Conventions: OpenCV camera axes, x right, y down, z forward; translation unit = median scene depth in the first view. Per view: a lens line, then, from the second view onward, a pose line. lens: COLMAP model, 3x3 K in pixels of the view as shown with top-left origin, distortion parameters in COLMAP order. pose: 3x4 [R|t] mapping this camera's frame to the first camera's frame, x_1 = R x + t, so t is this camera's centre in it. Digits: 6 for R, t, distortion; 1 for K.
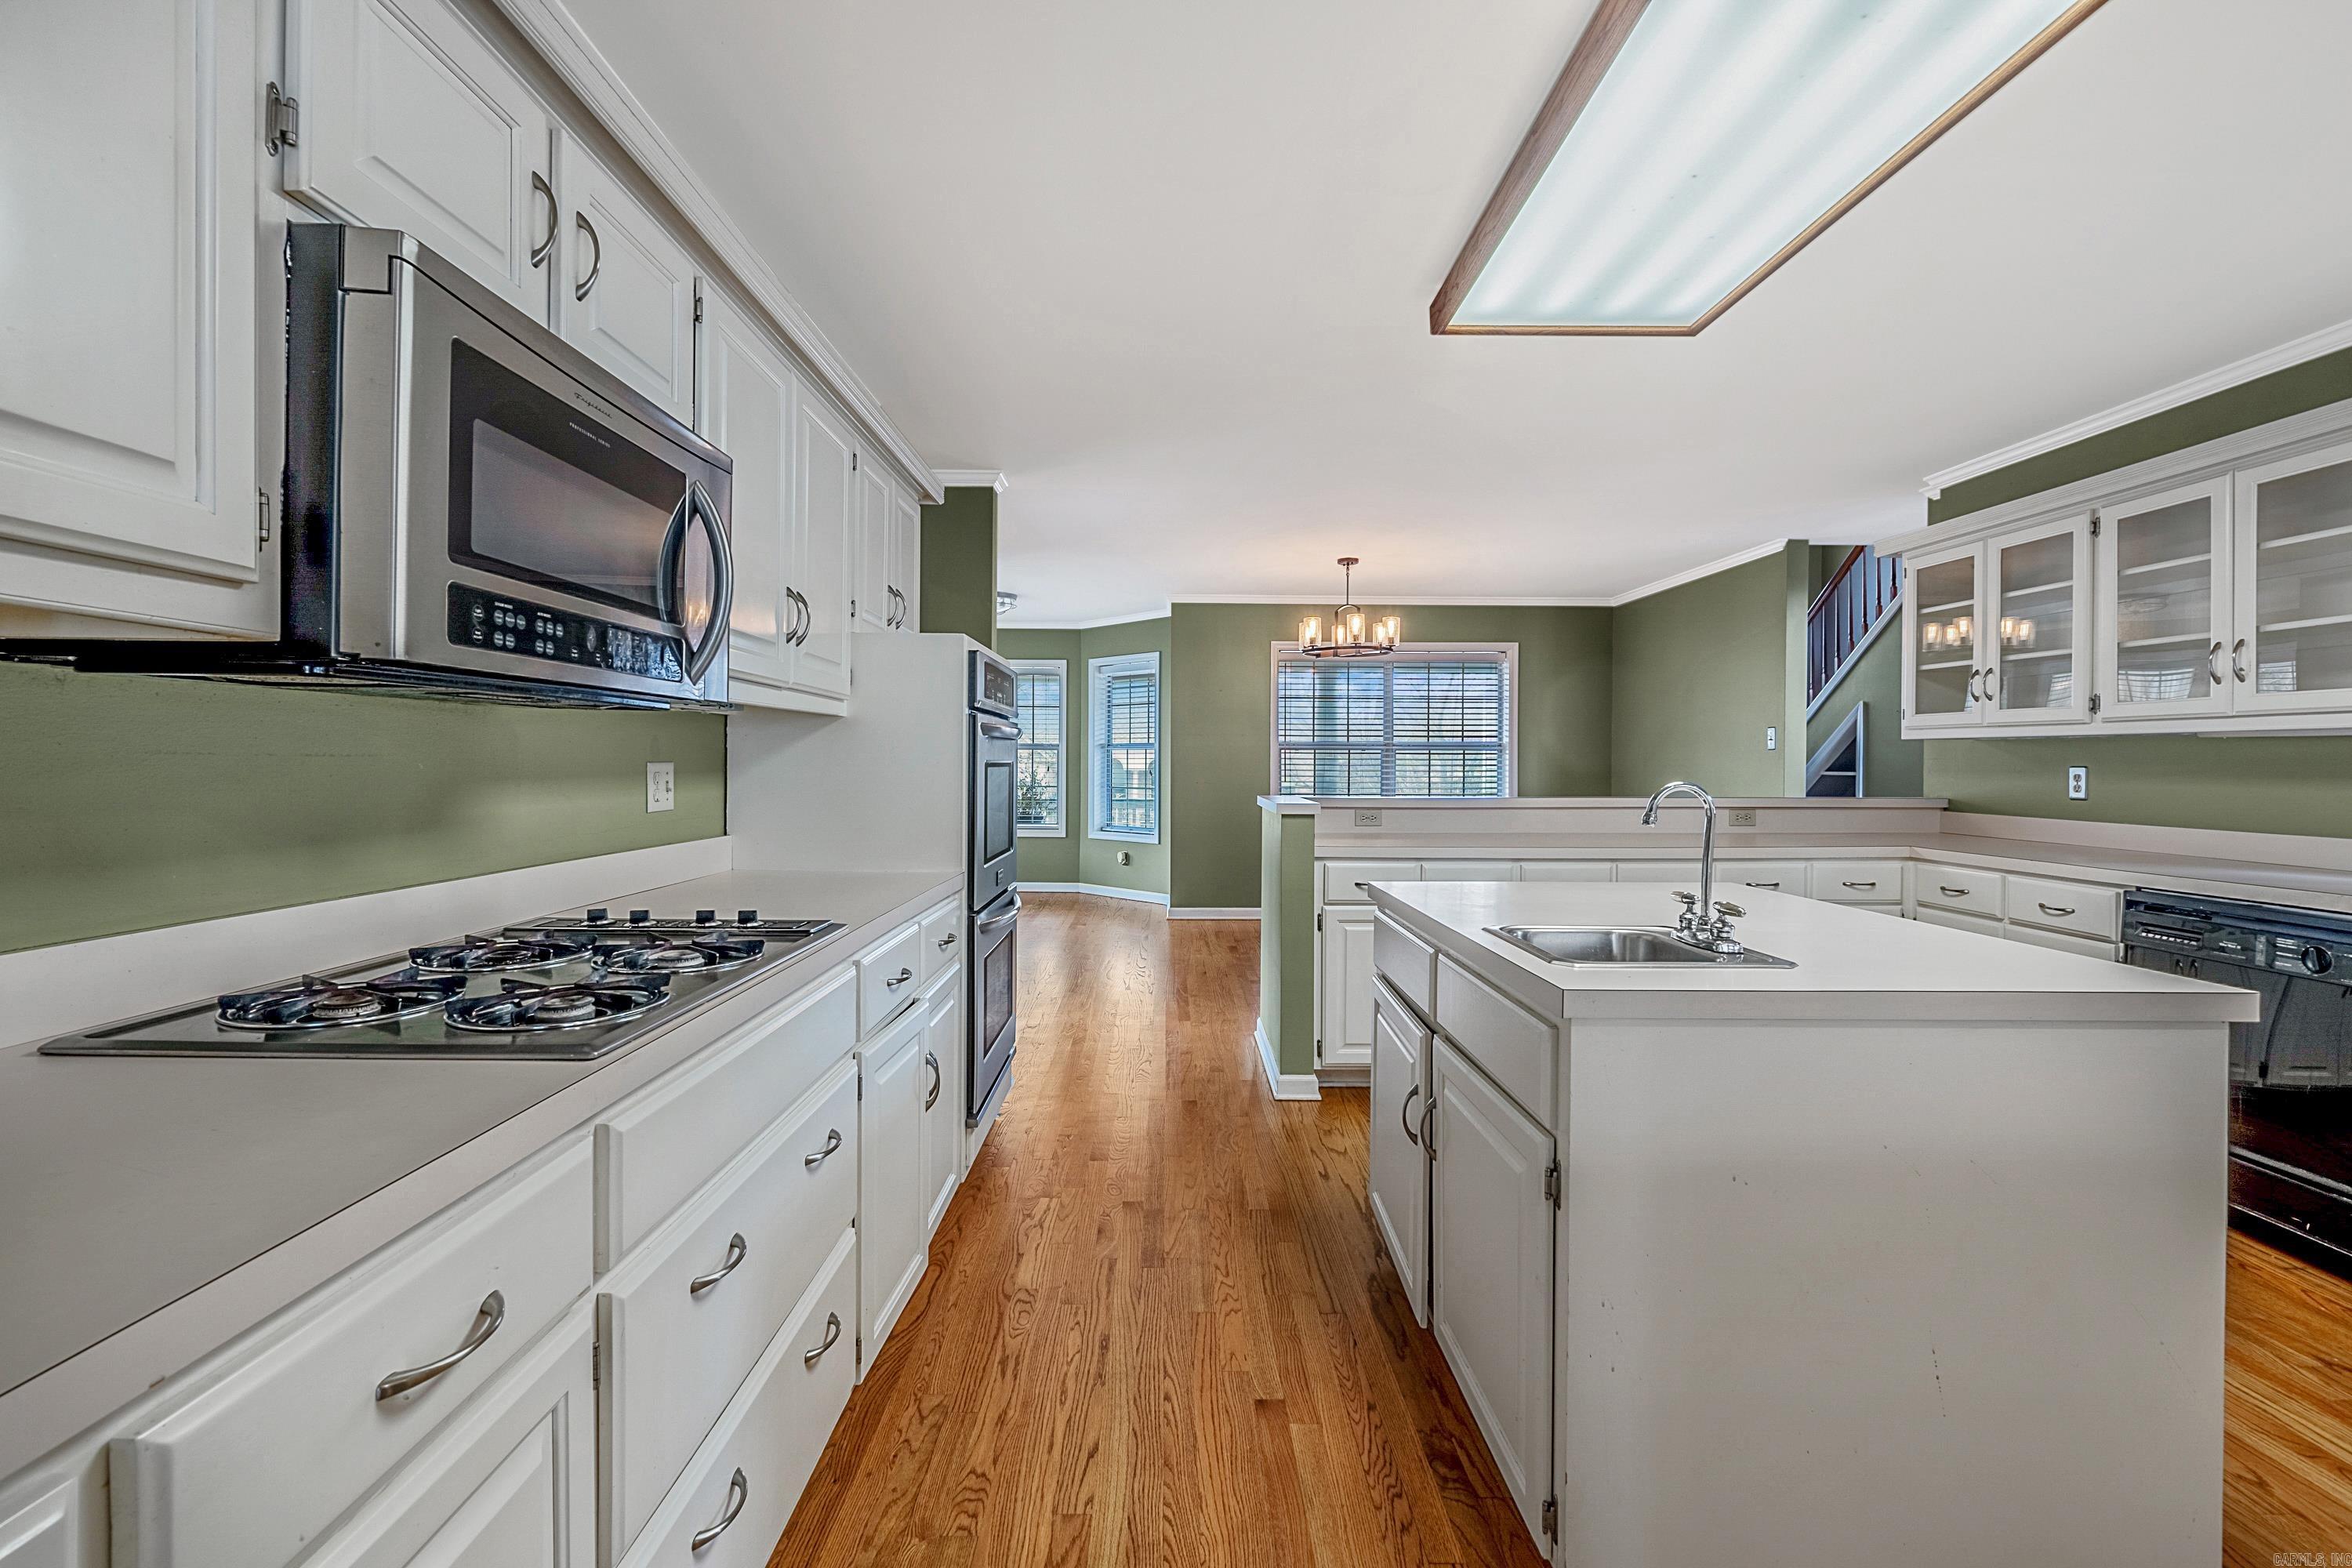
lens RADIAL K [[992.3, 0, 1181.7], [0, 992.3, 771.2], [0, 0, 1]] dist [-0.008198, -0.000366]
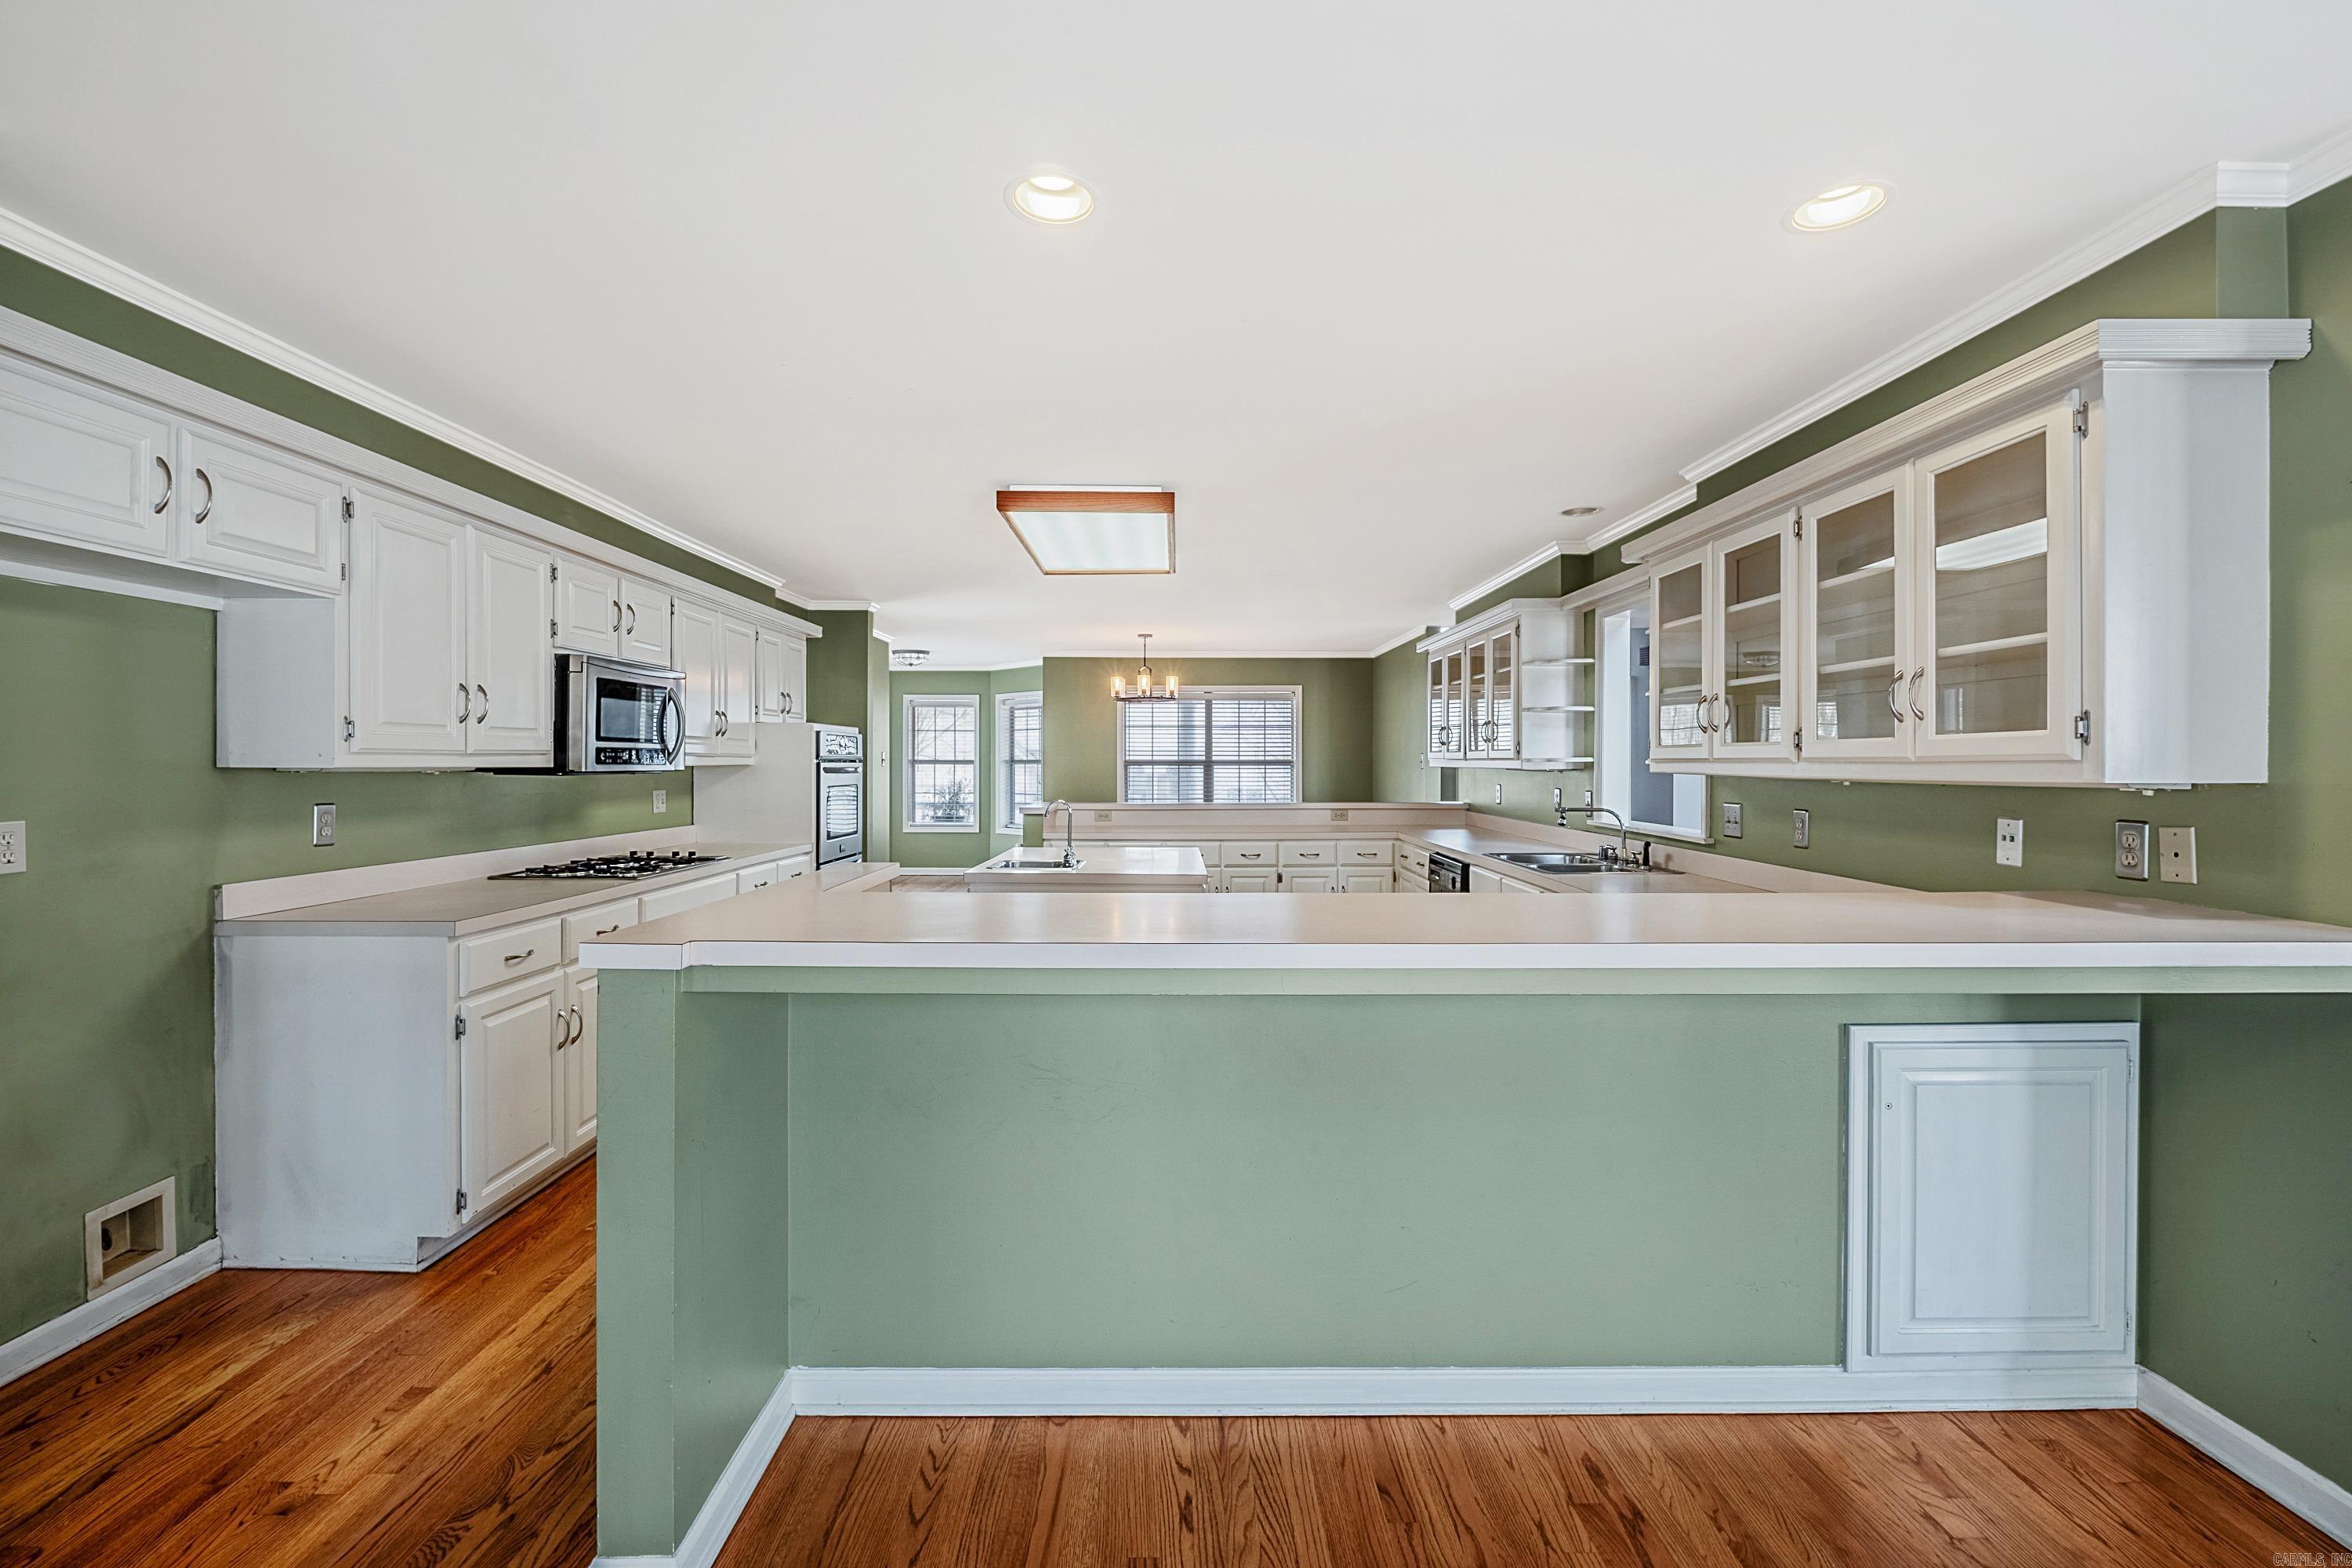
lens RADIAL K [[992.3, 0, 1171.7], [0, 992.3, 773.7], [0, 0, 1]] dist [-0.008198, -0.000366]
pose [[0.999892, -0.003431, -0.014283, 0.494360], [0.003459, 0.999992, 0.001944, -0.036145], [0.014276, -0.001993, 0.999896, -0.908341]]
